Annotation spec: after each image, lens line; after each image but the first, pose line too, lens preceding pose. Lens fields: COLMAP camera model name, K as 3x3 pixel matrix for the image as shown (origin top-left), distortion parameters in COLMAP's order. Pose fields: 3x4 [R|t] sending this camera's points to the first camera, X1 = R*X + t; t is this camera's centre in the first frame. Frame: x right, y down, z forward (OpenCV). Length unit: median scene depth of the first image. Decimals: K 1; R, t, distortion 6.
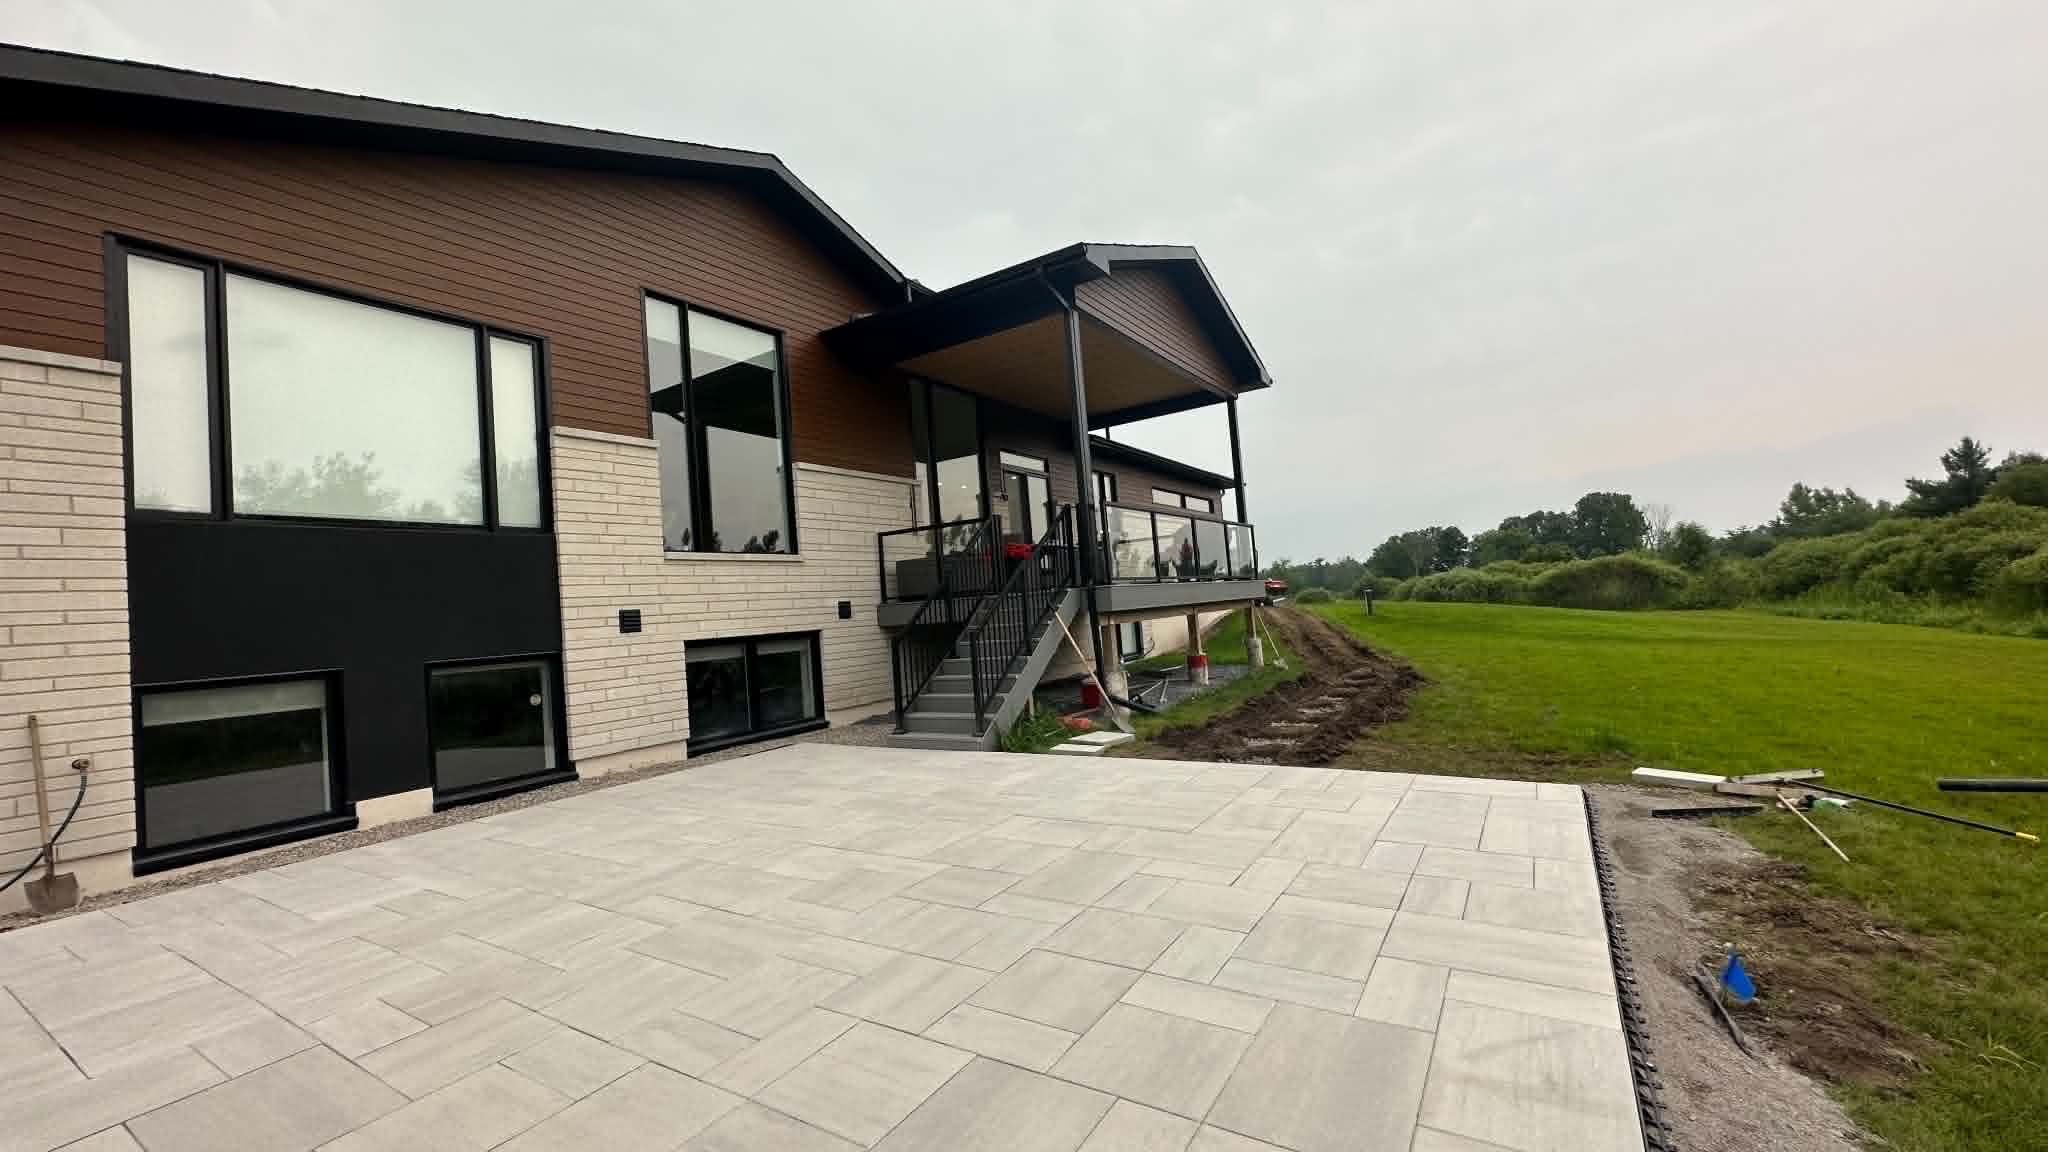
lens RADIAL K [[810.3, 0, 1020.7], [0, 810.3, 572.0], [0, 0, 1]] dist [0.001233, 0.000300]
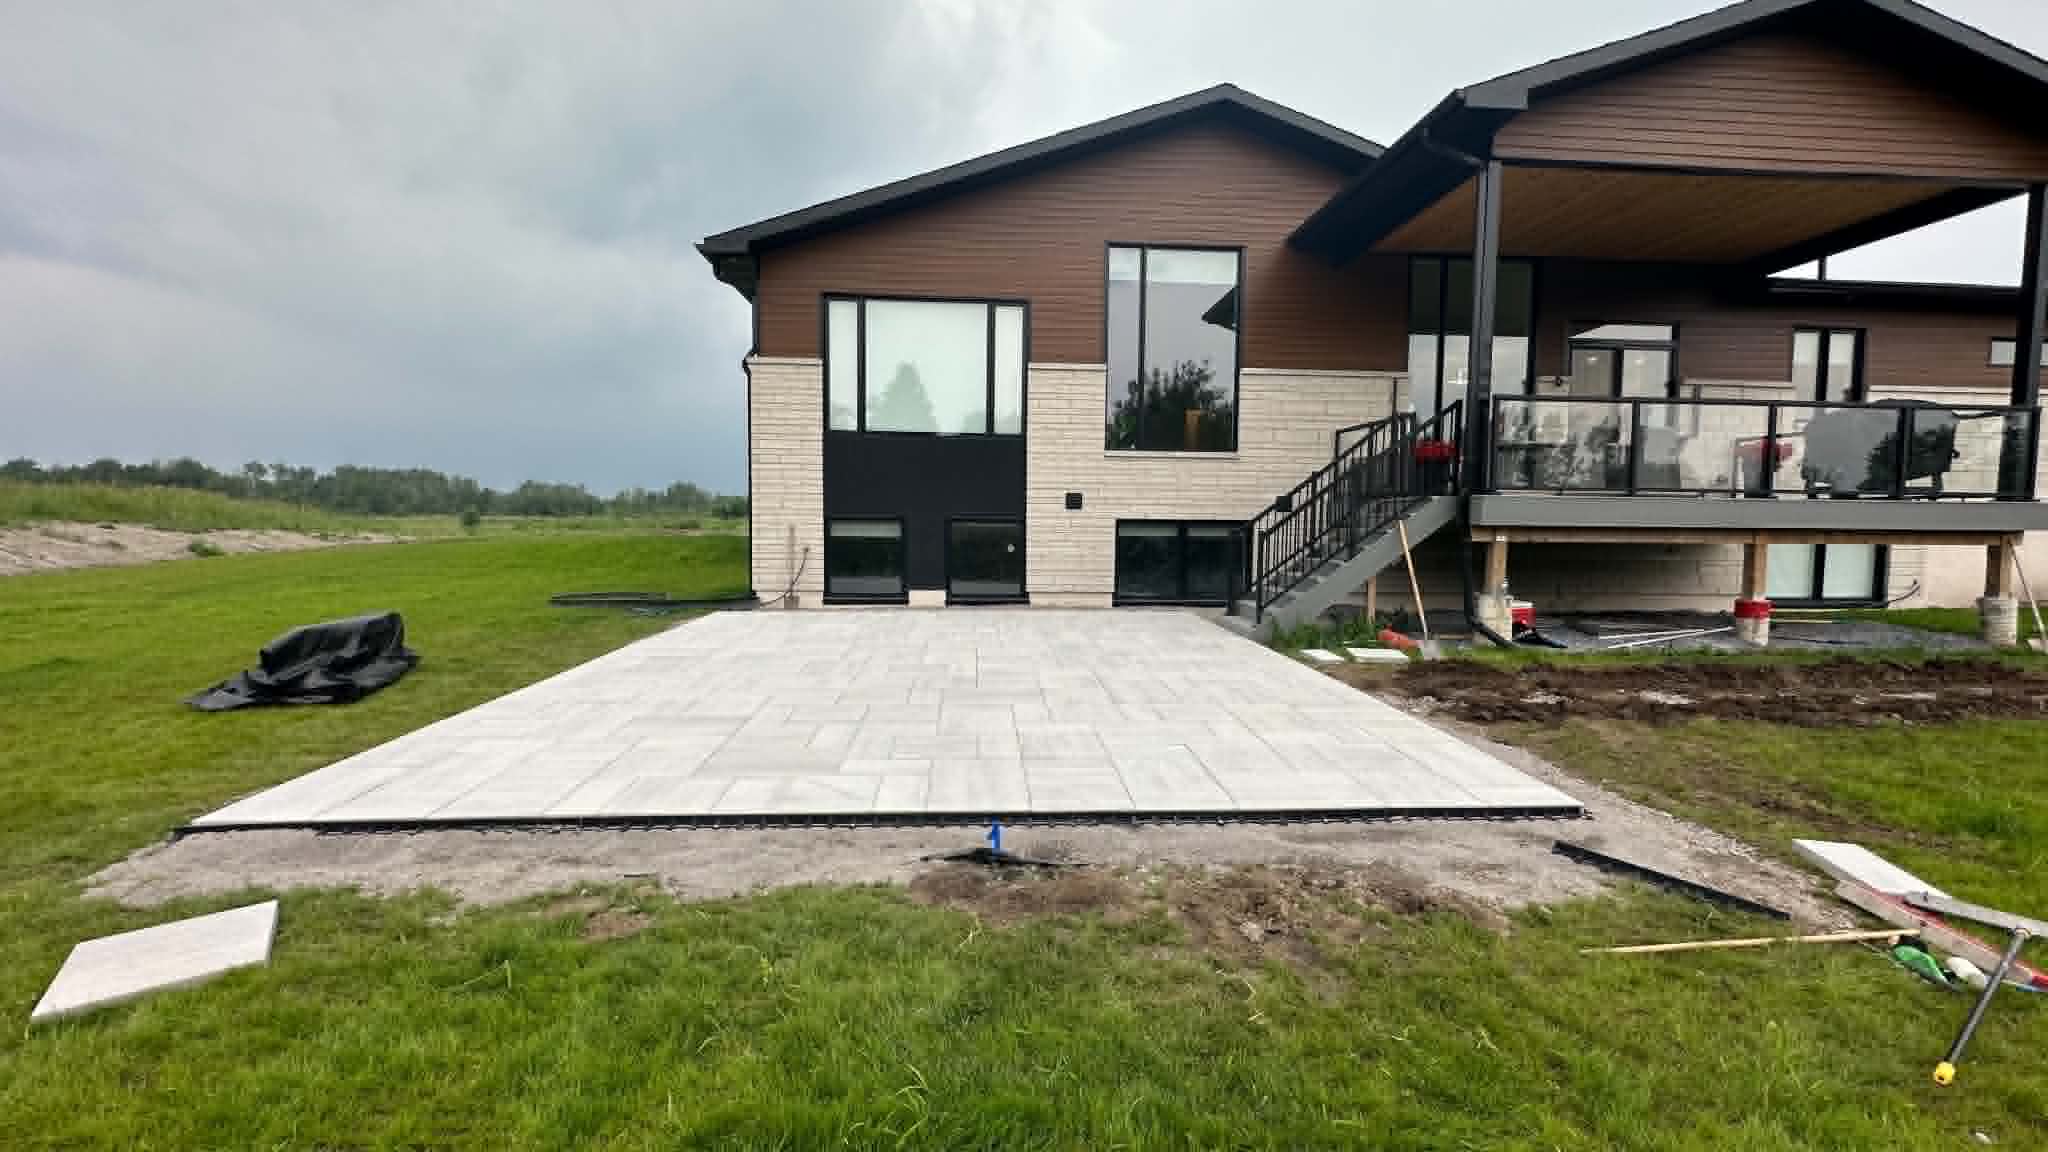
lens RADIAL K [[810.3, 0, 1034.3], [0, 810.3, 572.9], [0, 0, 1]] dist [0.001233, 0.000300]
pose [[0.604440, 0.135375, -0.785064, 0.602735], [-0.017897, 0.987515, 0.156506, -0.035182], [0.796450, -0.080548, 0.599316, 0.106247]]
